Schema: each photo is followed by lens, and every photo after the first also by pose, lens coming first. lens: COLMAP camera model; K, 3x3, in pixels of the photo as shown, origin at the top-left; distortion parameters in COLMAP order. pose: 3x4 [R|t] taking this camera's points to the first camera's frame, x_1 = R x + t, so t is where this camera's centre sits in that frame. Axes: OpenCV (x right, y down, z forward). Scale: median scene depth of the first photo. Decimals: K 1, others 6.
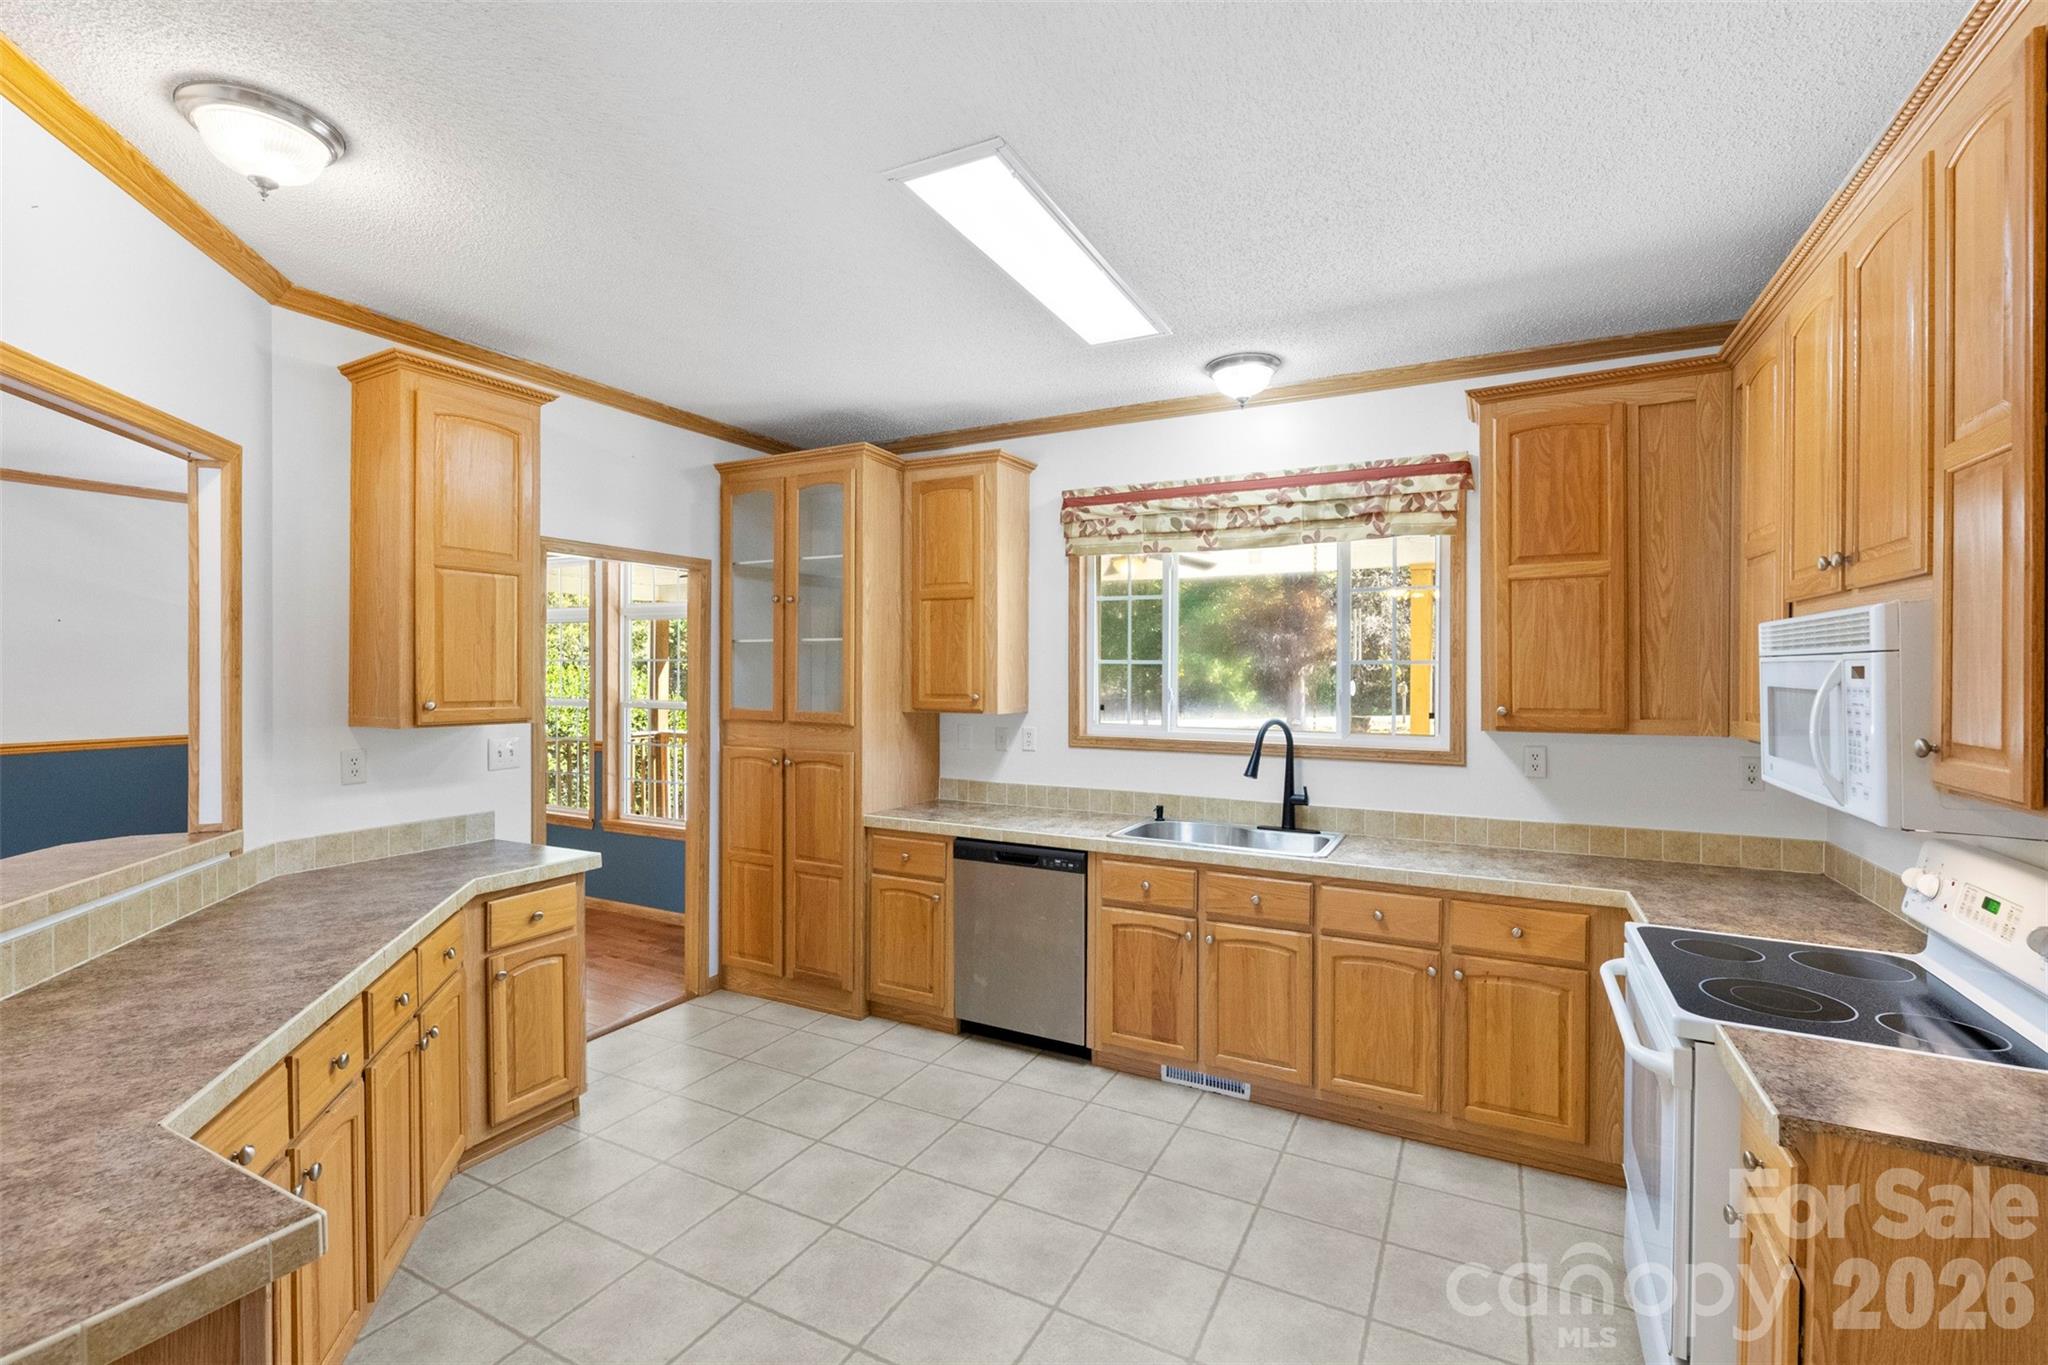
lens RADIAL K [[899.6, 0, 1023.0], [0, 899.6, 678.4], [0, 0, 1]] dist [-0.001089, -0.000377]
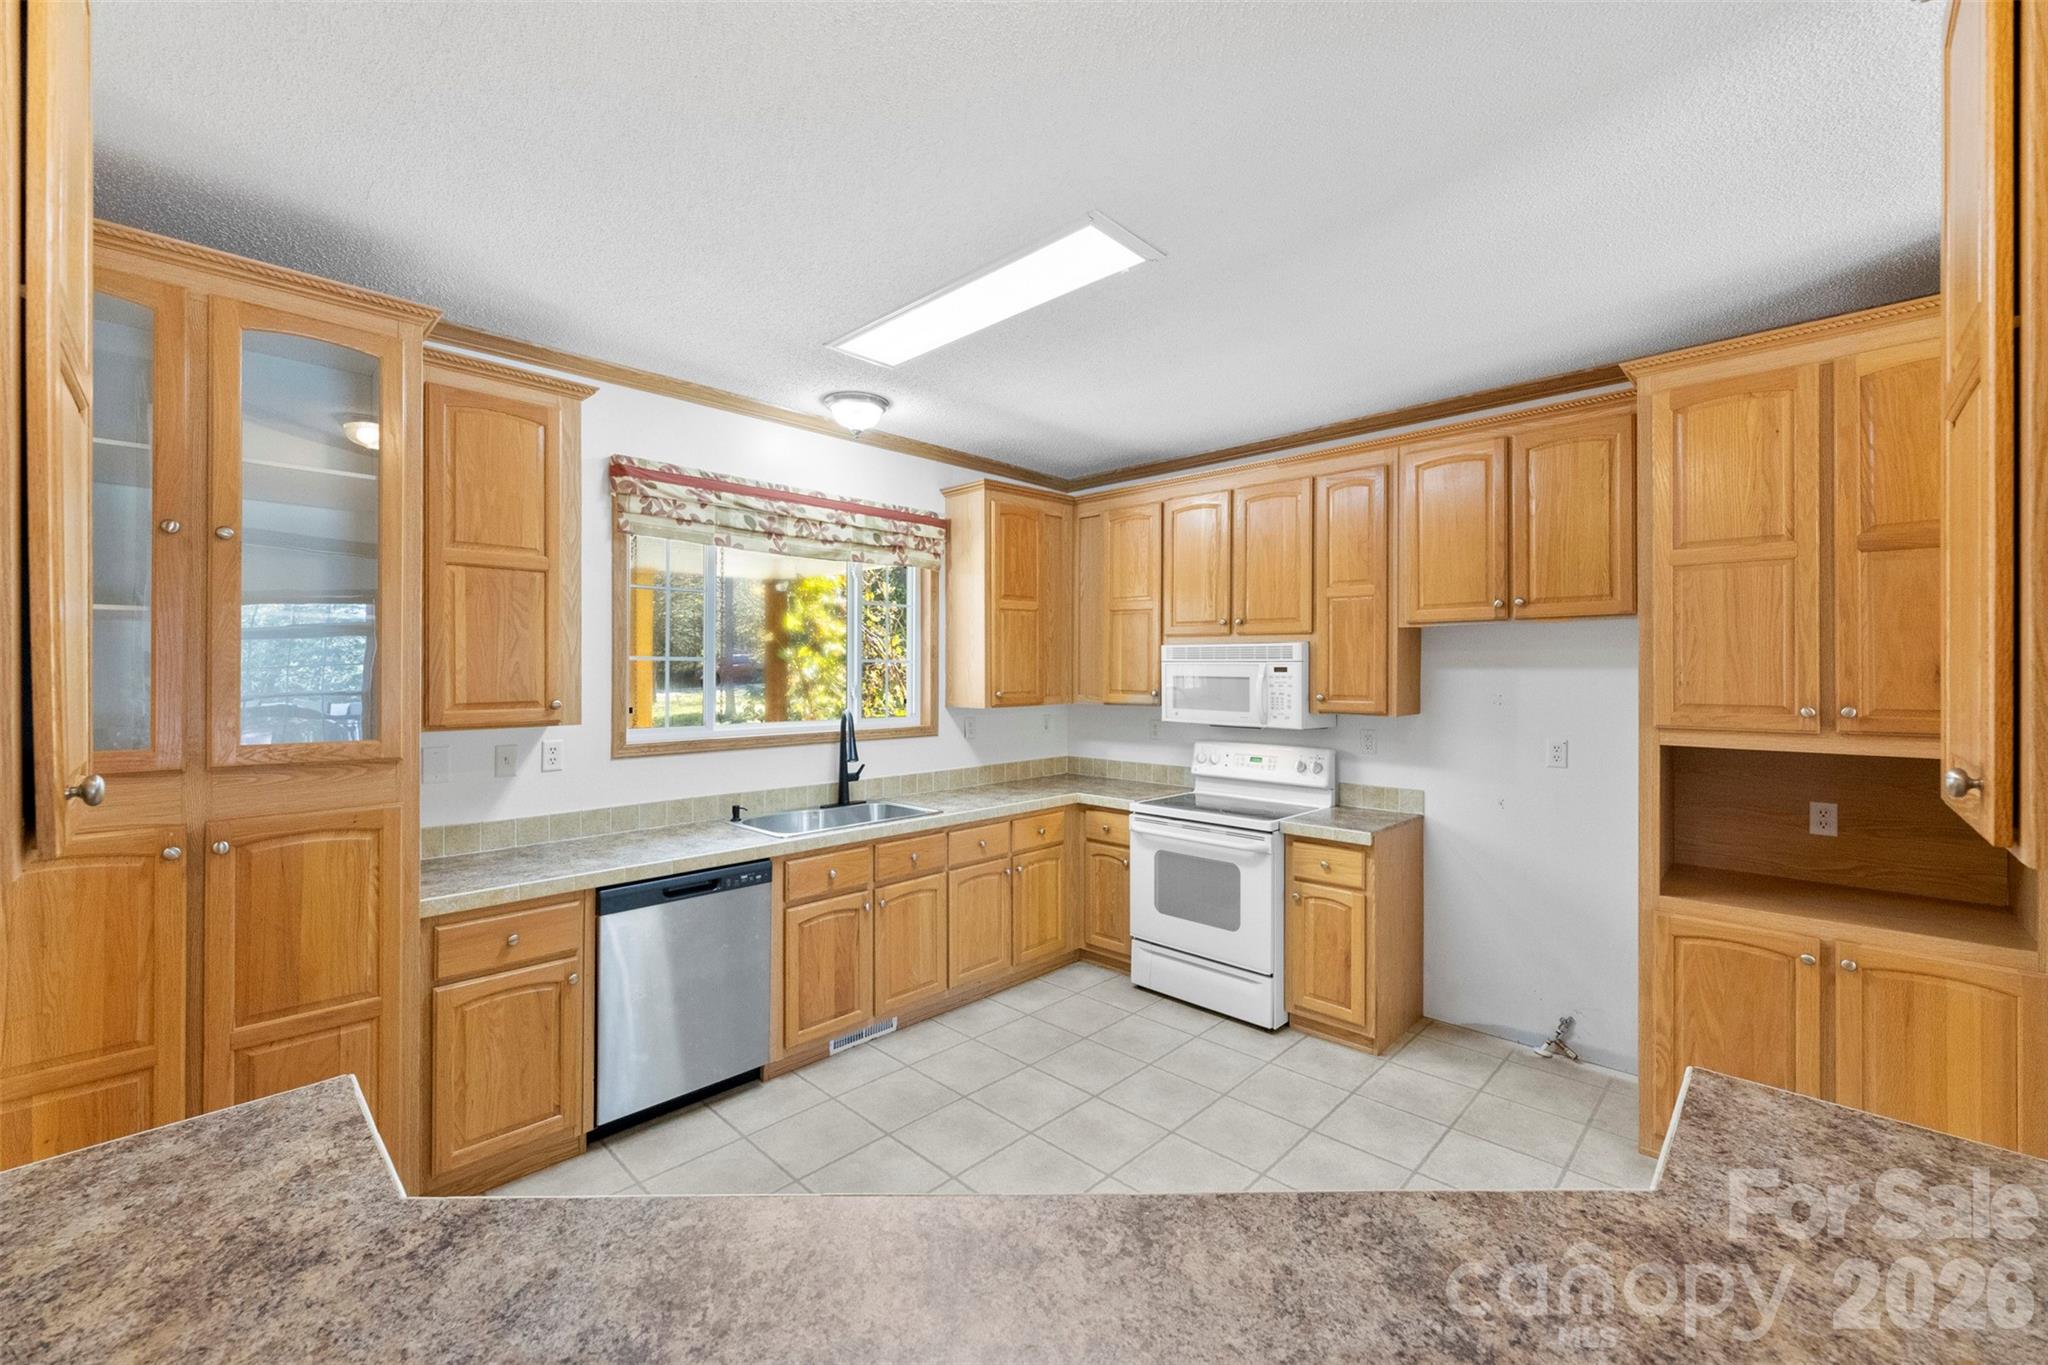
lens RADIAL K [[821.1, 0, 1027.6], [0, 821.1, 666.3], [0, 0, 1]] dist [0.001874, 0.000144]
pose [[0.274816, -0.001012, 0.961496, -0.653019], [0.005806, 0.999983, -0.000607, -0.008460], [-0.961479, 0.005749, 0.274818, 0.467156]]
